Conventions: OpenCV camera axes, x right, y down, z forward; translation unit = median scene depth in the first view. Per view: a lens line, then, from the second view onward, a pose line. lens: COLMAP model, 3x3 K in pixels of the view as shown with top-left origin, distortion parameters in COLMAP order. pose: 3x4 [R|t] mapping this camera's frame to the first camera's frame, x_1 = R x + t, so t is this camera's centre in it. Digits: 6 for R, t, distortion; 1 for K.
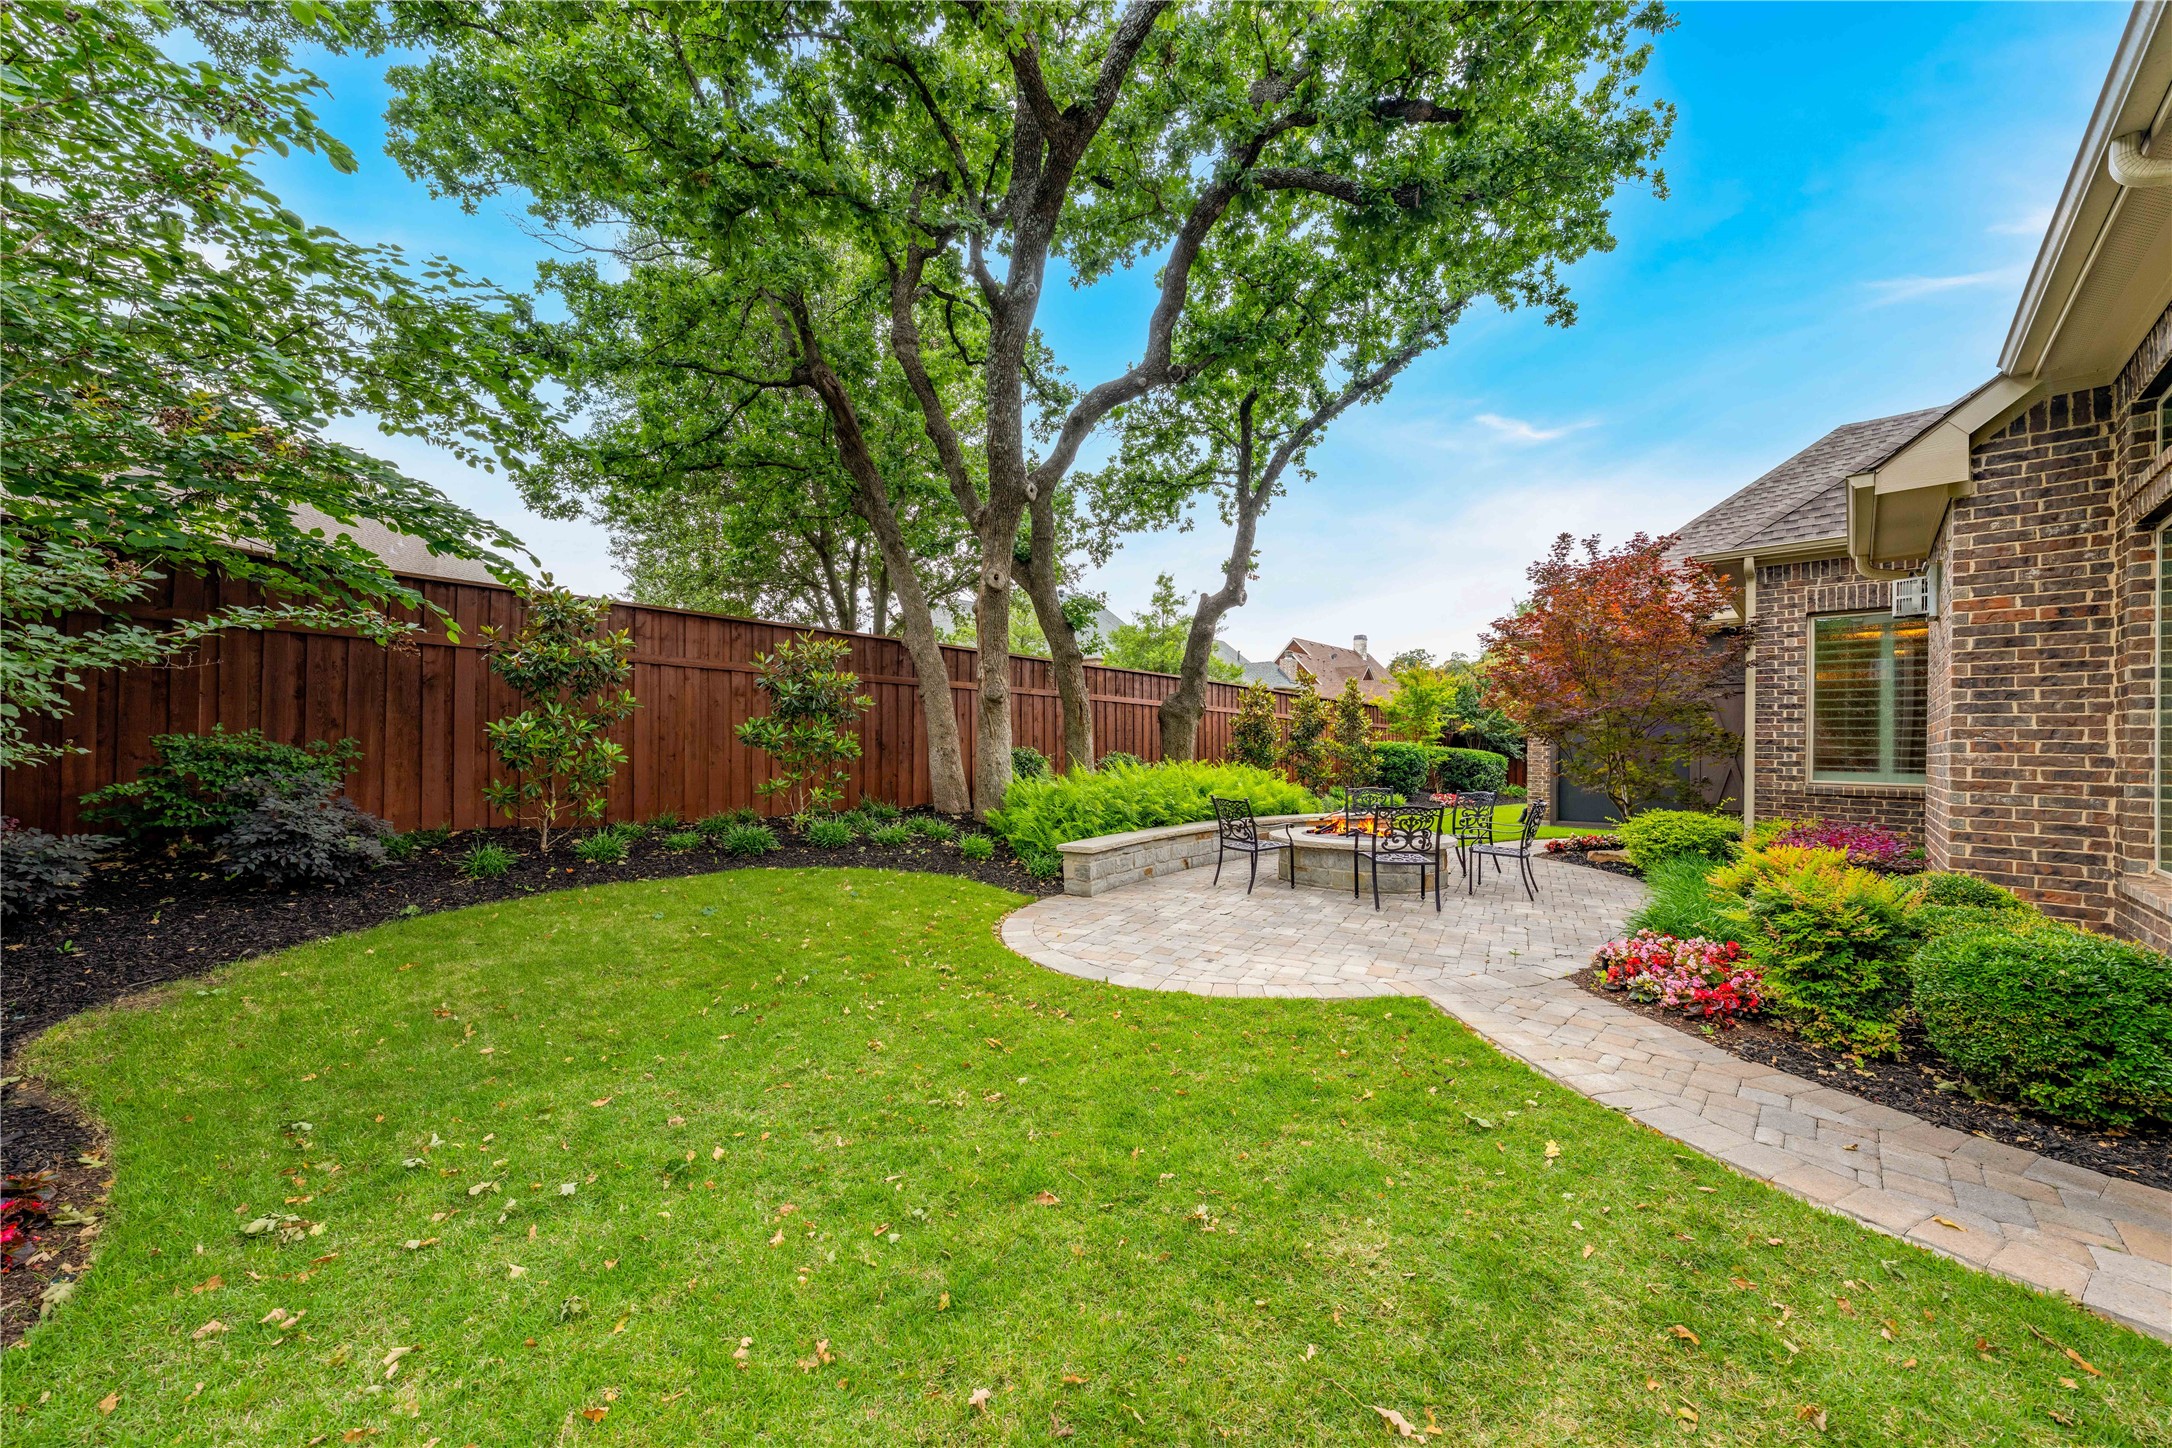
lens RADIAL K [[756.3, 0, 1086.0], [0, 756.3, 724.0], [0, 0, 1]] dist [0.000018, 0.000011]
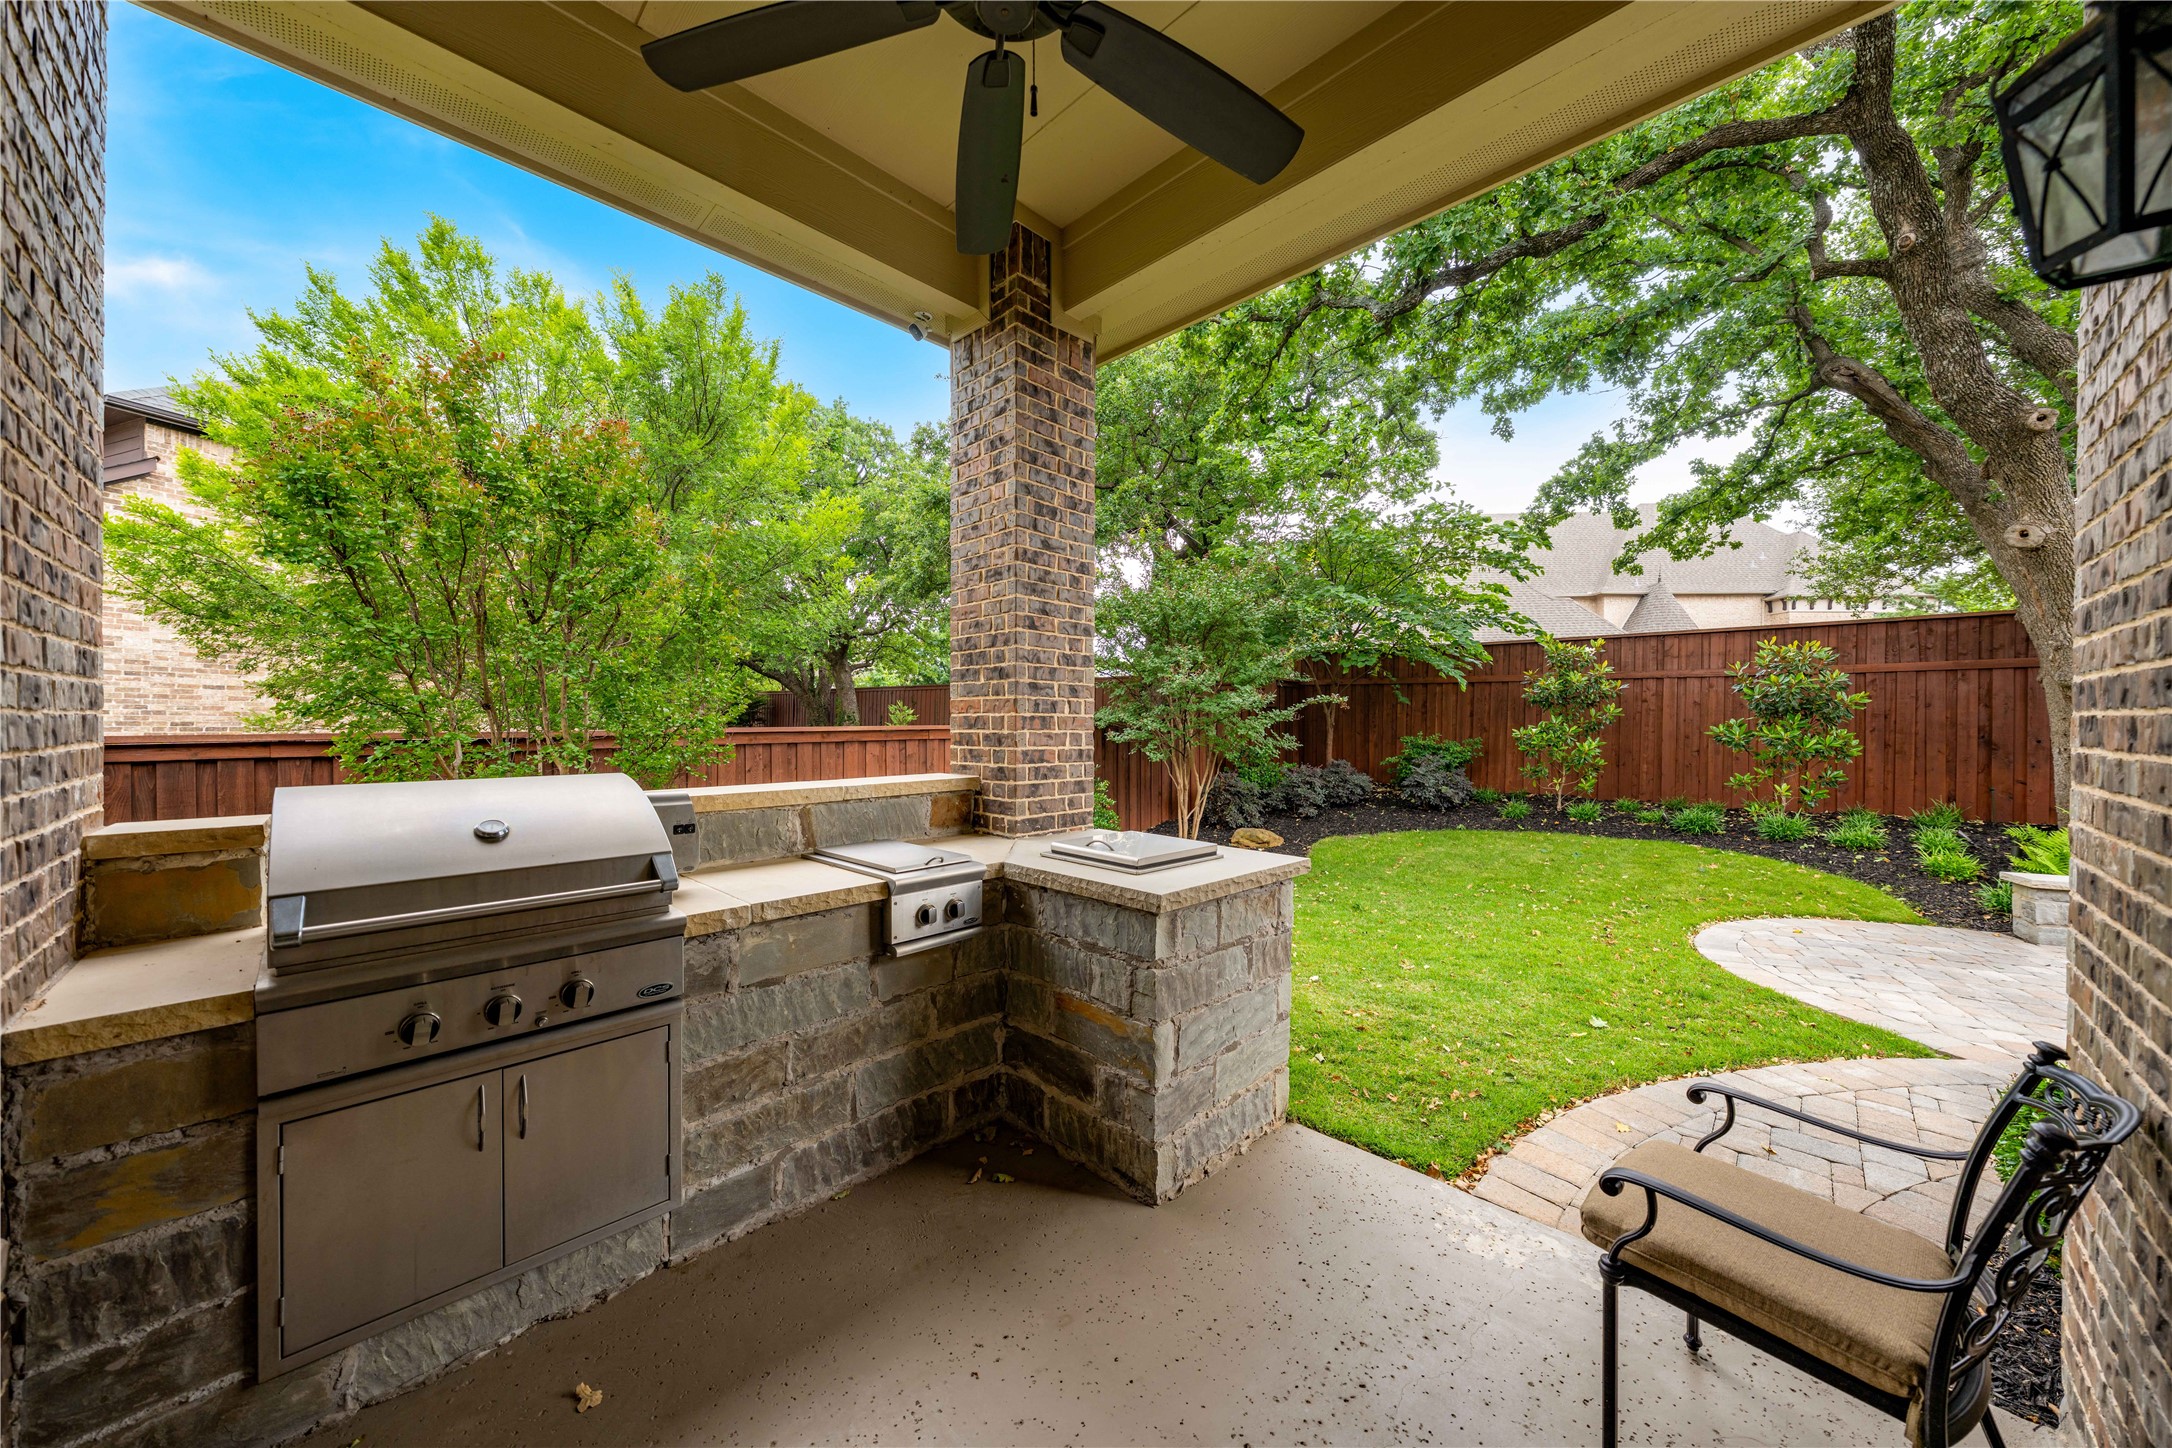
lens RADIAL K [[756.3, 0, 1086.0], [0, 756.3, 724.0], [0, 0, 1]] dist [0.000018, 0.000011]
pose [[0.011206, -0.009776, -0.999889, 0.479902], [0.028932, 0.999537, -0.009448, -0.013464], [0.999519, -0.028823, 0.011483, 0.005924]]
